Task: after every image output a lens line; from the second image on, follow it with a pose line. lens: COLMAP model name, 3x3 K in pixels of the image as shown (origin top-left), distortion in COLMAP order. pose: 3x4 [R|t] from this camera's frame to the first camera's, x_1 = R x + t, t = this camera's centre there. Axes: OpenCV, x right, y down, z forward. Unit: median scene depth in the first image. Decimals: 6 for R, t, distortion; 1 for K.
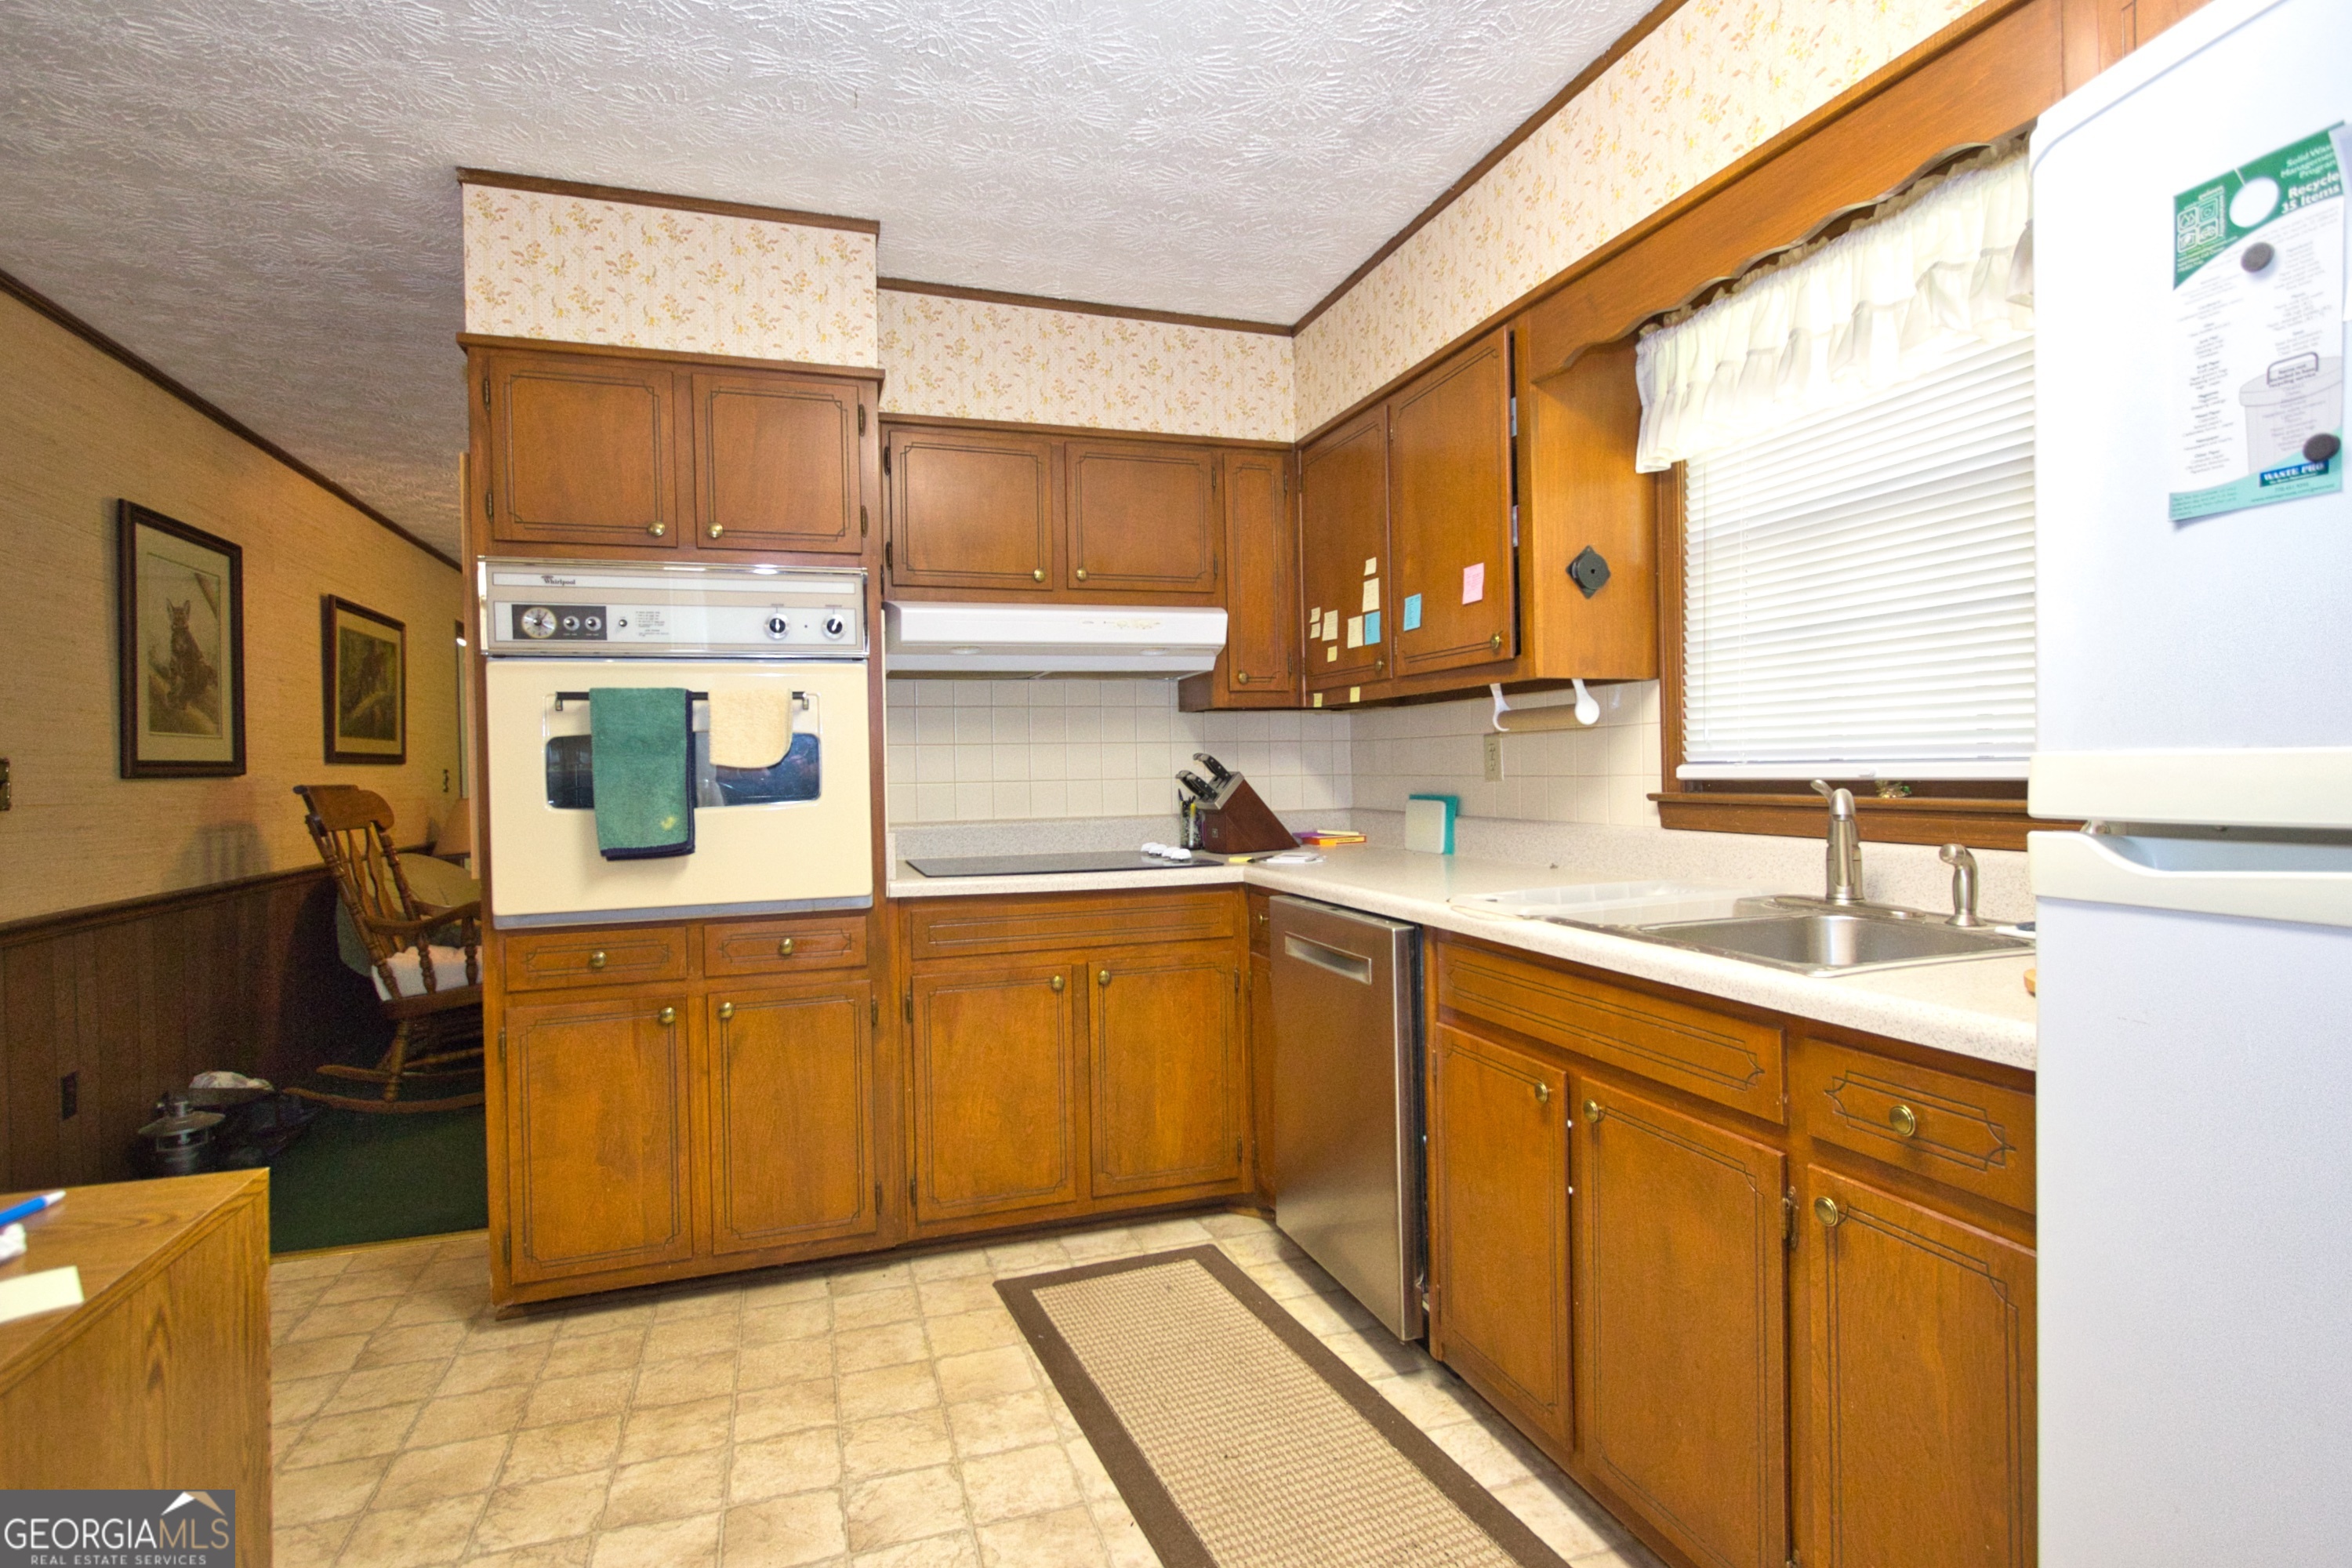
lens RADIAL K [[1088.6, 0, 1177.2], [0, 1088.6, 751.2], [0, 0, 1]] dist [-0.043209, -0.000148]
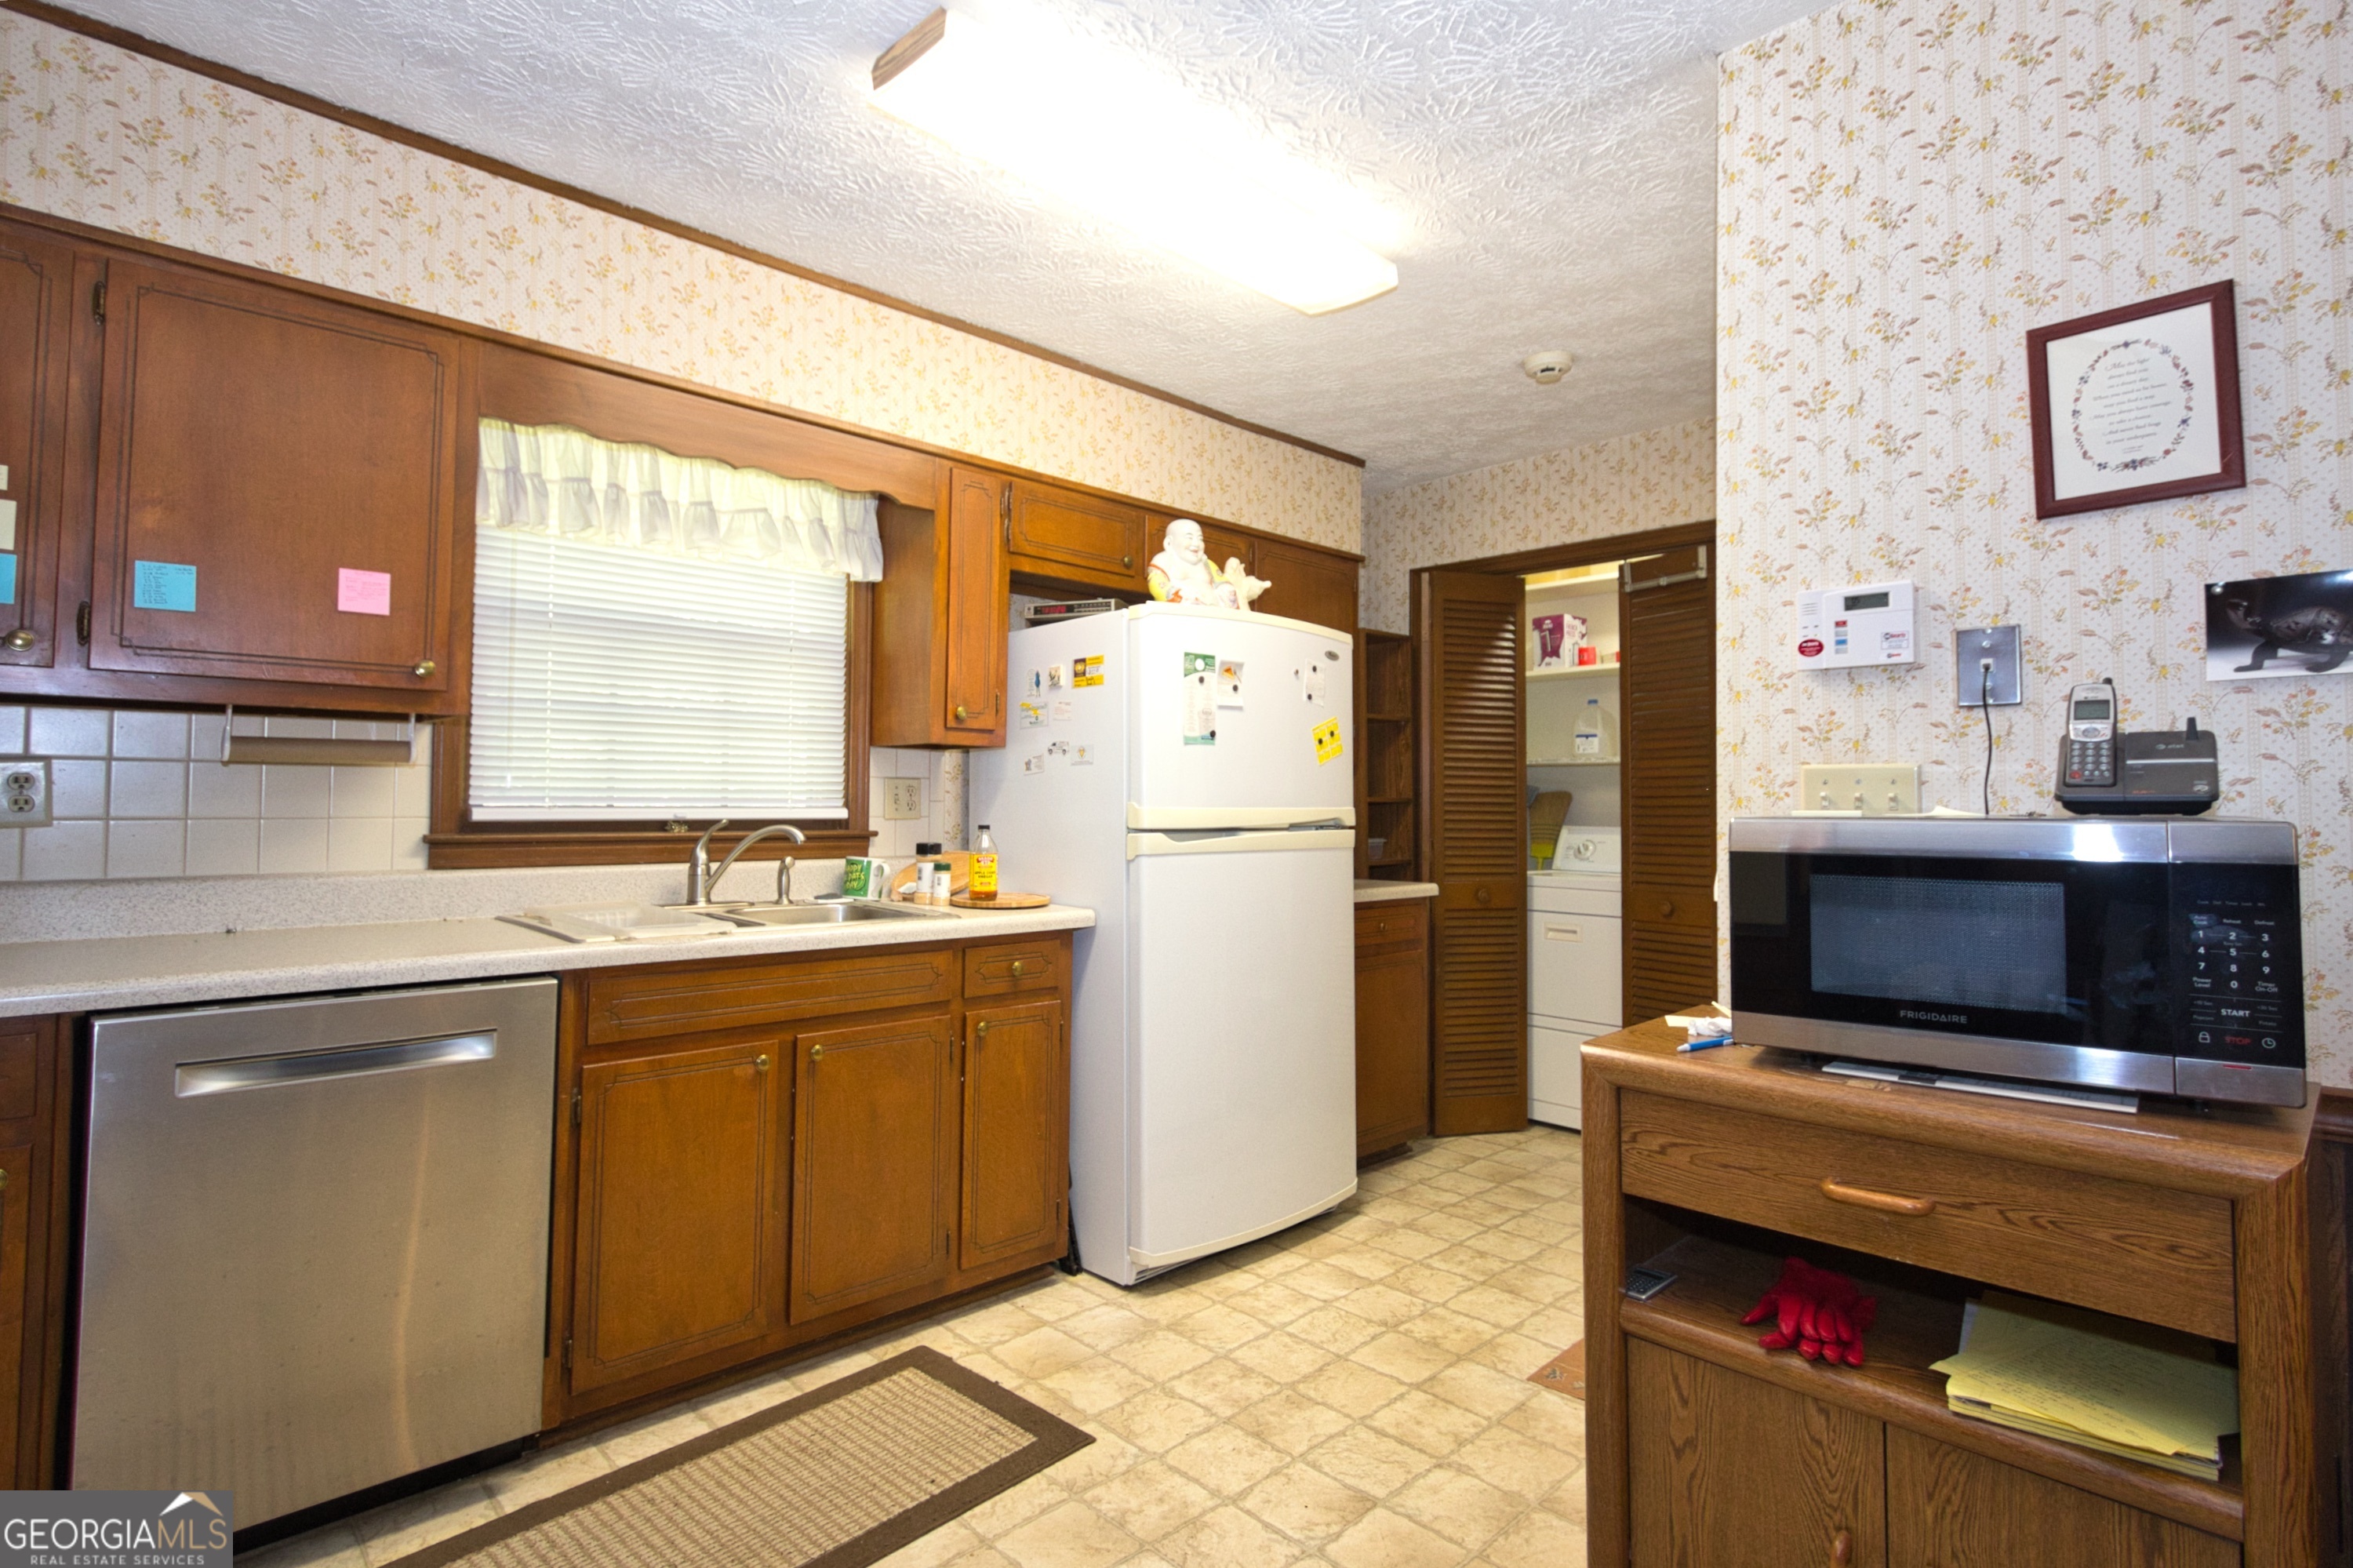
lens RADIAL K [[1099.1, 0, 1210.2], [0, 1099.1, 762.7], [0, 0, 1]] dist [-0.003472, -0.000171]
pose [[-0.393062, 0.044245, 0.918447, -1.118262], [-0.015493, 0.998381, -0.054726, 0.022029], [-0.919382, -0.035740, -0.391740, 1.052719]]
